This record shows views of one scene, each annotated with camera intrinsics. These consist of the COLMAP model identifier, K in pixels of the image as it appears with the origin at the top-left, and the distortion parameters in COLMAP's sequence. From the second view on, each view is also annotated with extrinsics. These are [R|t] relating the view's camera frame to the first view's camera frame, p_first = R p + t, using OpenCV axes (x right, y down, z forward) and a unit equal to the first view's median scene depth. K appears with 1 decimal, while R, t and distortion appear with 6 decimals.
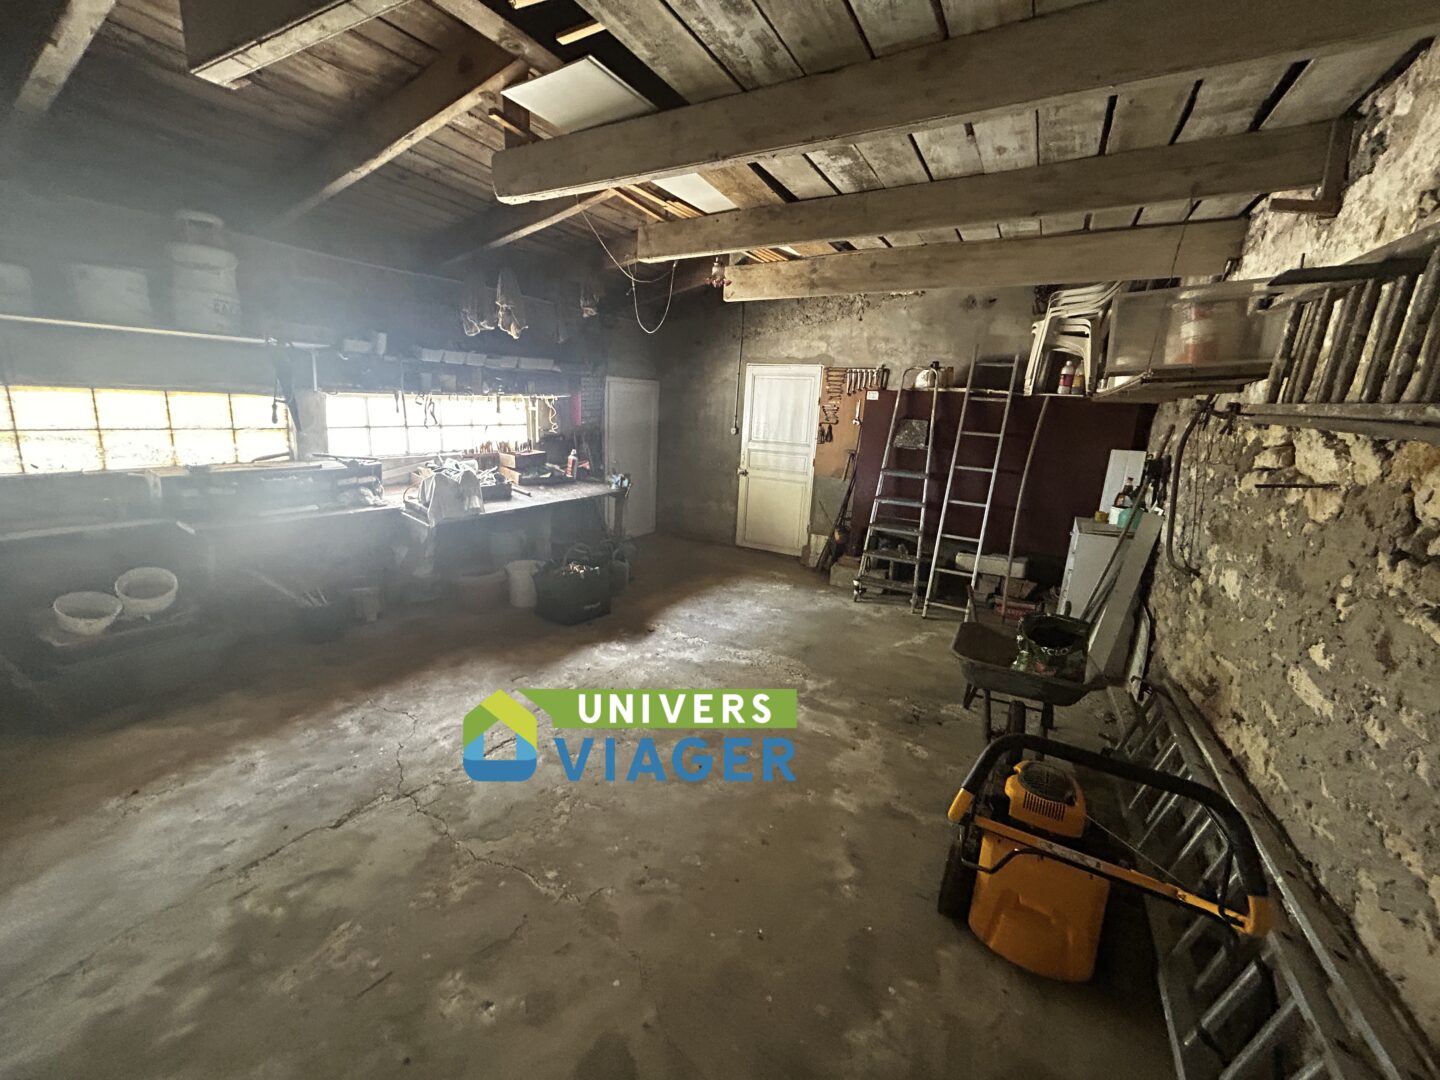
lens RADIAL K [[581.4, 0, 713.6], [0, 581.4, 546.5], [0, 0, 1]] dist [-0.000552, 0.000161]
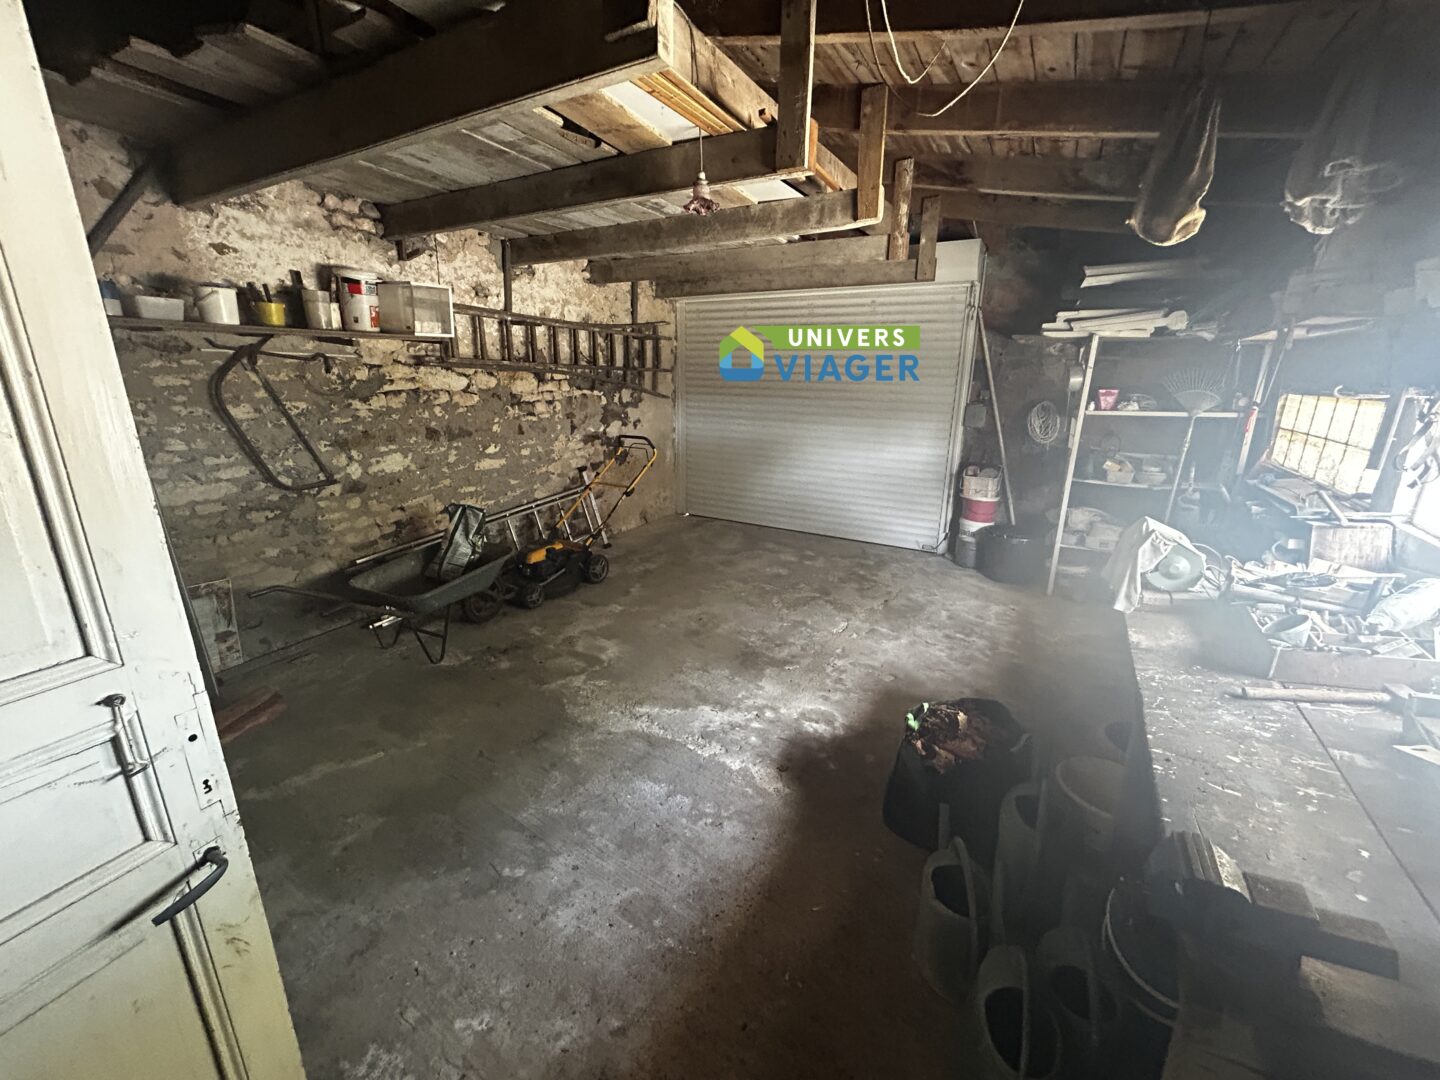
lens RADIAL K [[581.4, 0, 716.9], [0, 581.4, 540.1], [0, 0, 1]] dist [-0.000552, 0.000161]
pose [[-0.998222, -0.058079, -0.013434, -0.024091], [-0.057068, 0.865907, 0.496939, -0.448404], [-0.017230, 0.496822, -0.867681, 1.813242]]
